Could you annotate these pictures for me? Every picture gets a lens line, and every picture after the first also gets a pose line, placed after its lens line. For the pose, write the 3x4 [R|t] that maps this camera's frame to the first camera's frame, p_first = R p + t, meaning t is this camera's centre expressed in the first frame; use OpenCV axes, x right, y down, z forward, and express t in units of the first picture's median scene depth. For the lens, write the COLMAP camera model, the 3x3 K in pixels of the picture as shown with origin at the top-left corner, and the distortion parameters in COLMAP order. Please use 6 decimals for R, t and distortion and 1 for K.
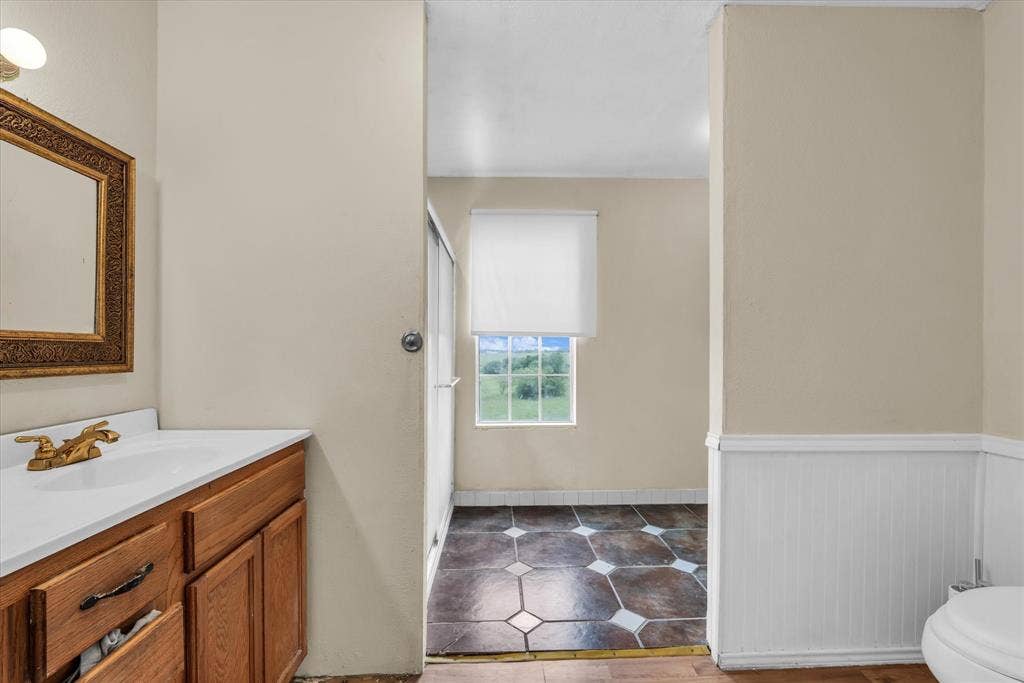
lens RADIAL K [[428.9, 0, 508.6], [0, 428.9, 351.3], [0, 0, 1]] dist [-0.011443, 0.000190]
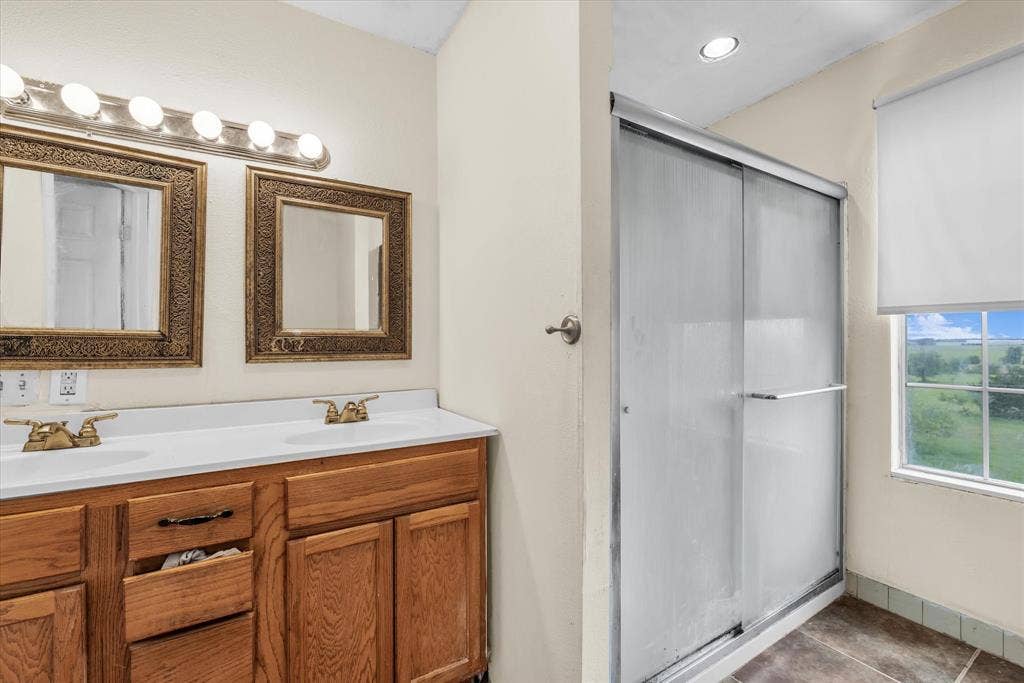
lens RADIAL K [[424.3, 0, 512.0], [0, 424.3, 341.5], [0, 0, 1]] dist [-0.010000, 0.000417]
pose [[0.485637, -0.002841, -0.874156, 0.389932], [0.002658, 0.999995, -0.001773, -0.002382], [0.874156, -0.001462, 0.485642, 0.646385]]
